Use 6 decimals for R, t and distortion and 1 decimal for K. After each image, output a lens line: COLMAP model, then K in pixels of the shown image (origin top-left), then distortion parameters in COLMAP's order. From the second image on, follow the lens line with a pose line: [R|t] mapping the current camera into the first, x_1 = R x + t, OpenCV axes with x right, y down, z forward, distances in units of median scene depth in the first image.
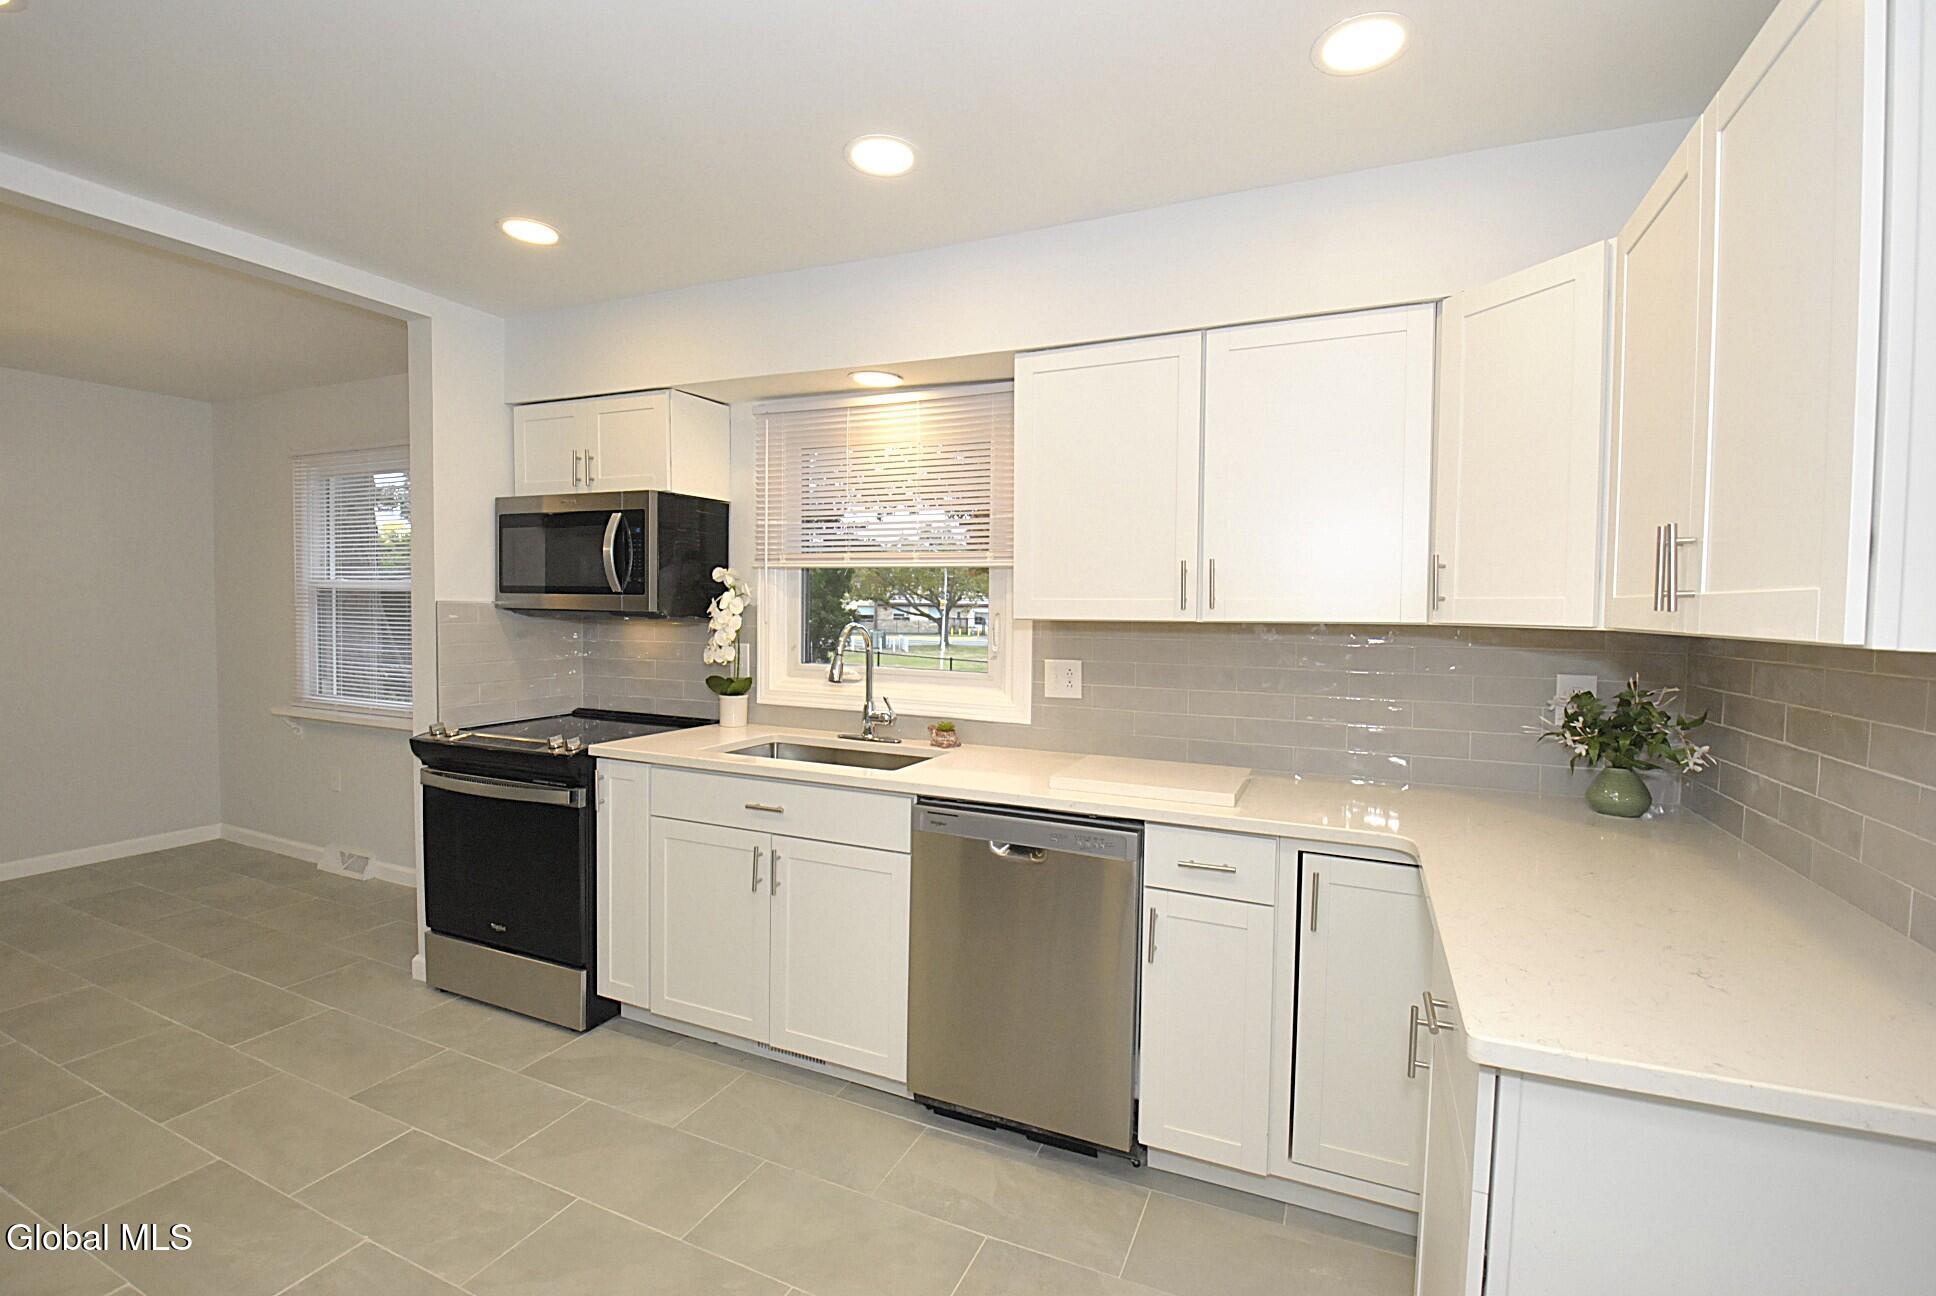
lens RADIAL K [[852.0, 0, 971.2], [0, 852.0, 641.0], [0, 0, 1]] dist [0.014481, -0.020006]
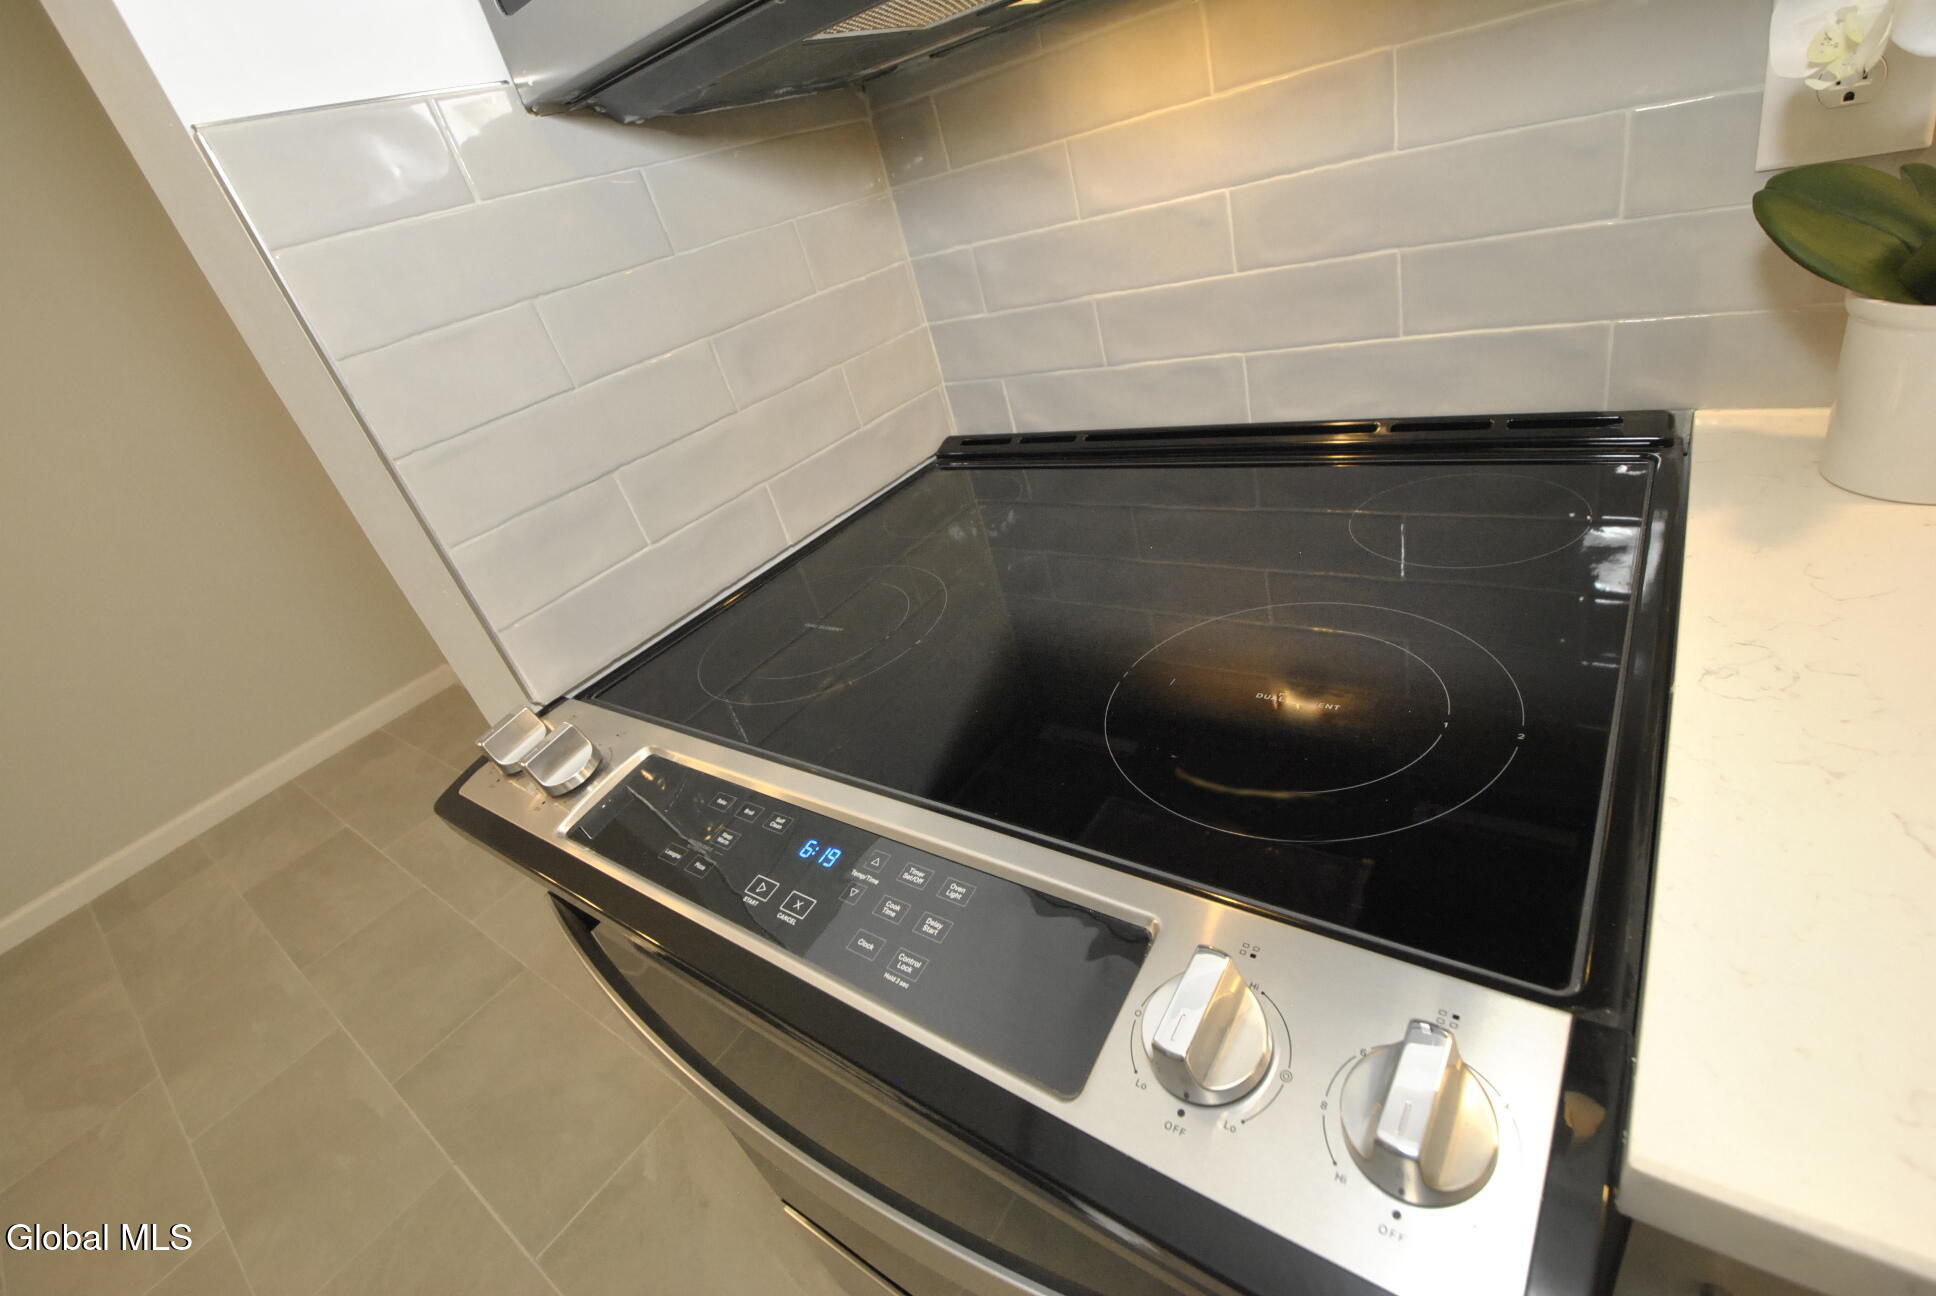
lens RADIAL K [[852.0, 0, 971.2], [0, 852.0, 641.0], [0, 0, 1]] dist [0.014481, -0.020006]
pose [[0.942260, -0.117732, -0.313504, -0.471655], [0.251702, 0.866478, 0.431116, 0.013314], [0.220888, -0.485133, 0.846082, 0.914405]]
